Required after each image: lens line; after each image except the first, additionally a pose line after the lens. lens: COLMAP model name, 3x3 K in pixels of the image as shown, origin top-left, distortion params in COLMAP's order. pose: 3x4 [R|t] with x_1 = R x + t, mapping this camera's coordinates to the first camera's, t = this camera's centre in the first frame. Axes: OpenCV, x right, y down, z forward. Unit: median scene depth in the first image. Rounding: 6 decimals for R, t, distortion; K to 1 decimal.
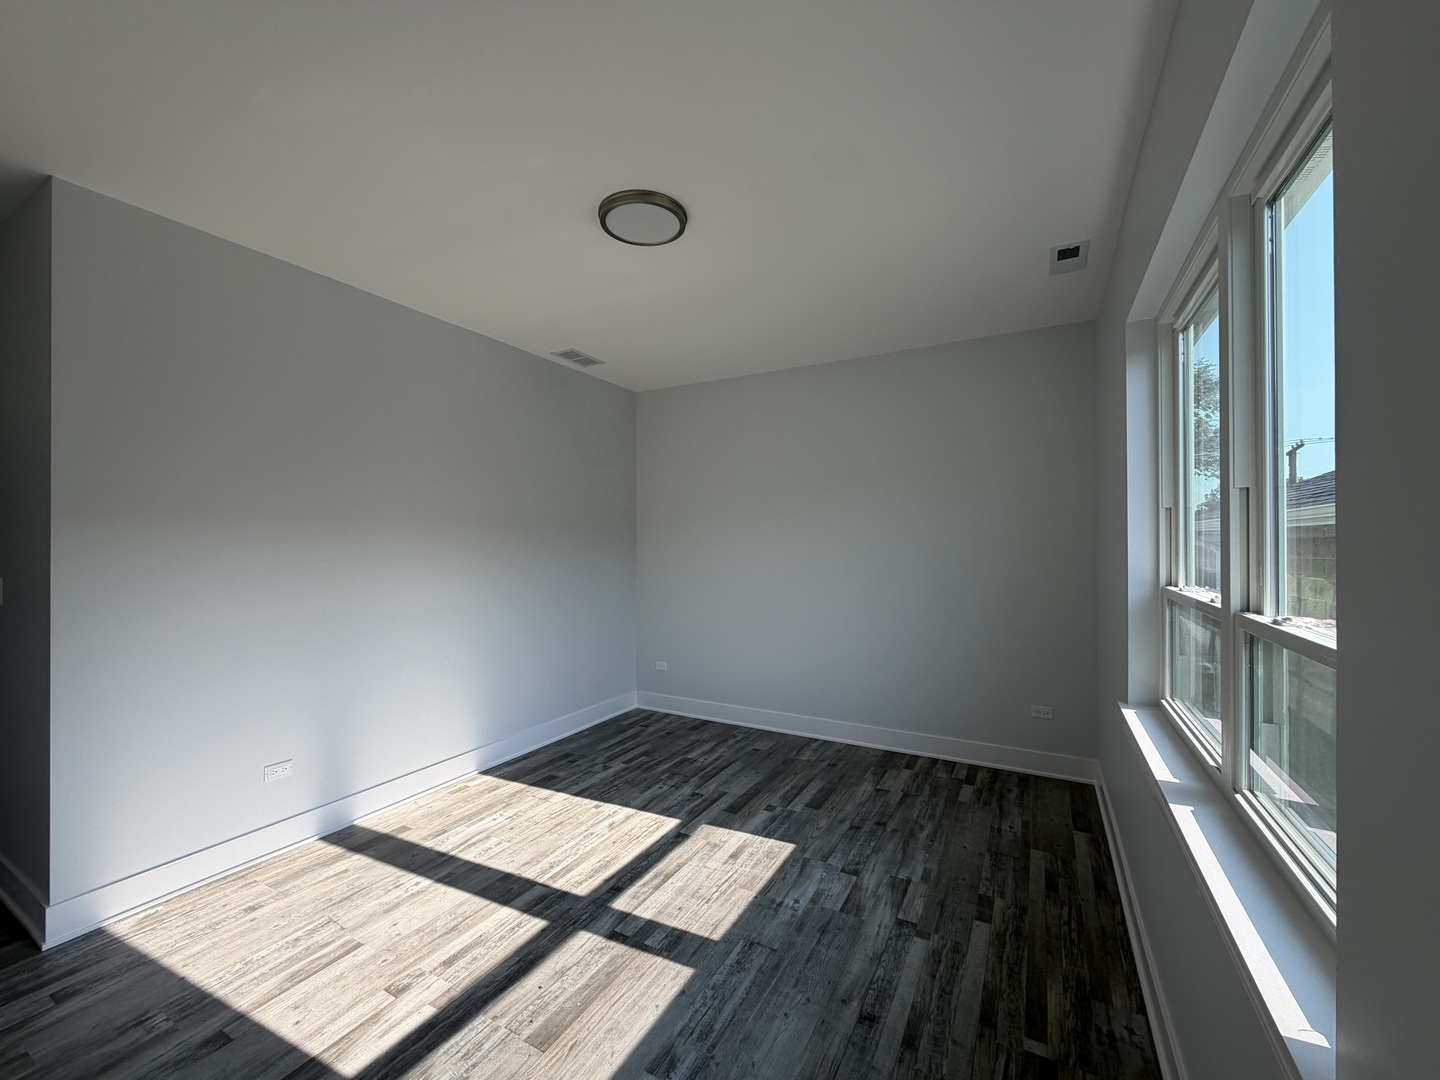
lens RADIAL K [[575.0, 0, 714.9], [0, 575.0, 539.5], [0, 0, 1]] dist [0.000004, 0.000042]
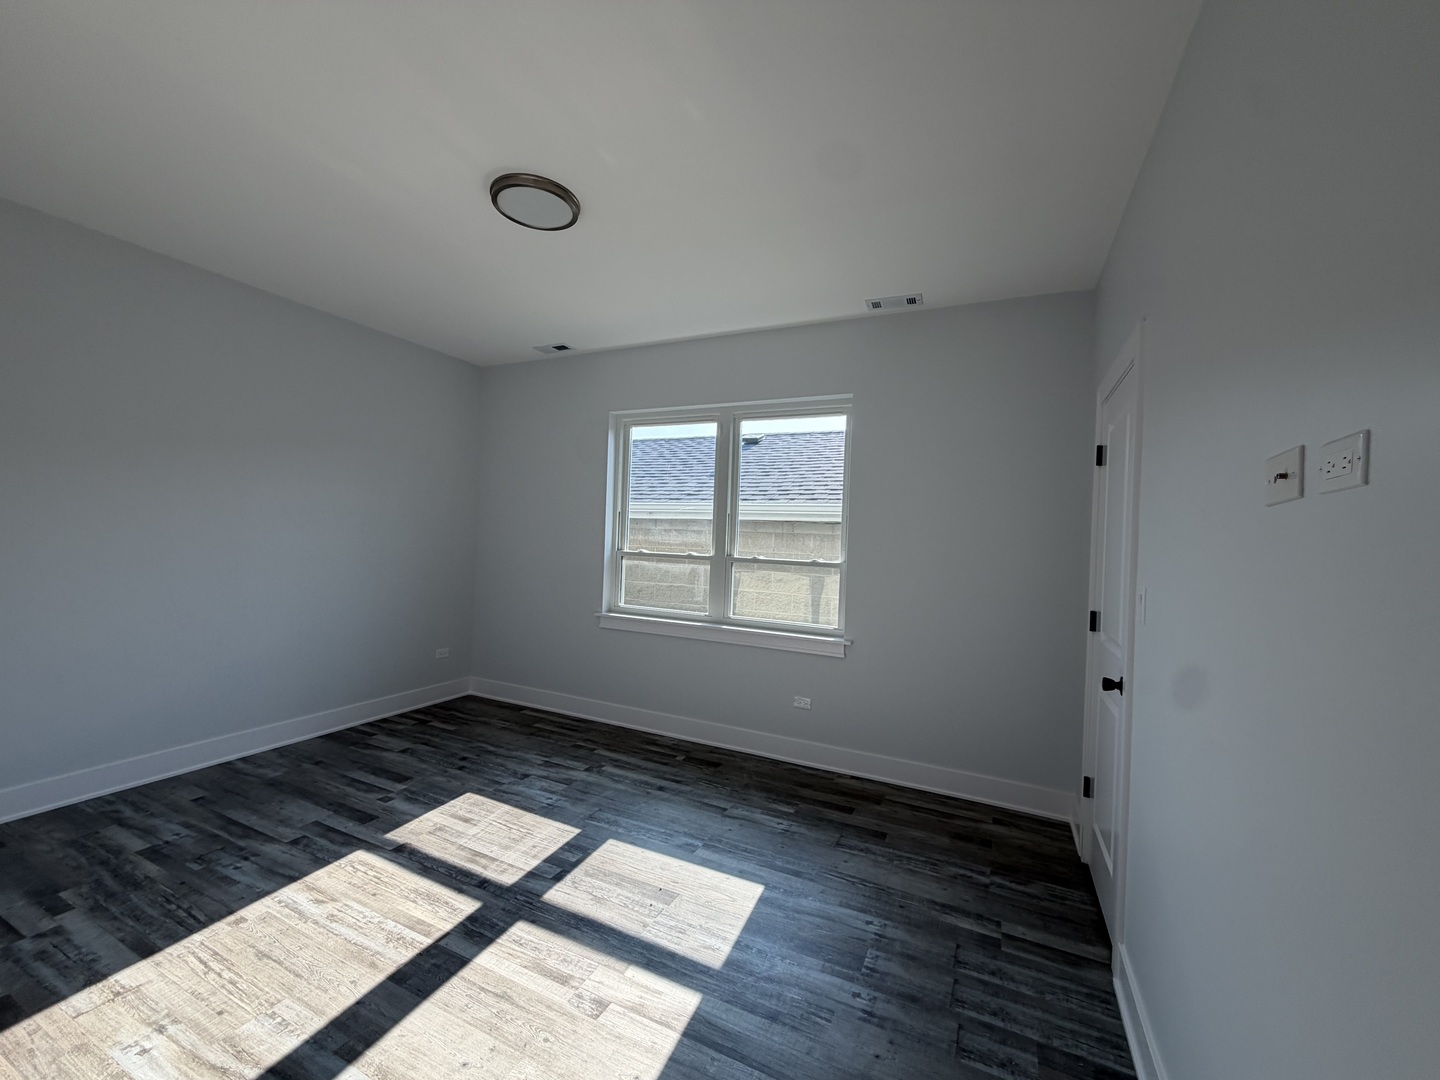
lens RADIAL K [[575.0, 0, 714.9], [0, 575.0, 539.5], [0, 0, 1]] dist [0.000004, 0.000042]
pose [[-0.044587, -0.001295, 0.999005, -0.970871], [-0.043496, 0.999053, -0.000646, 0.022713], [-0.998058, -0.043481, -0.044601, 0.586466]]
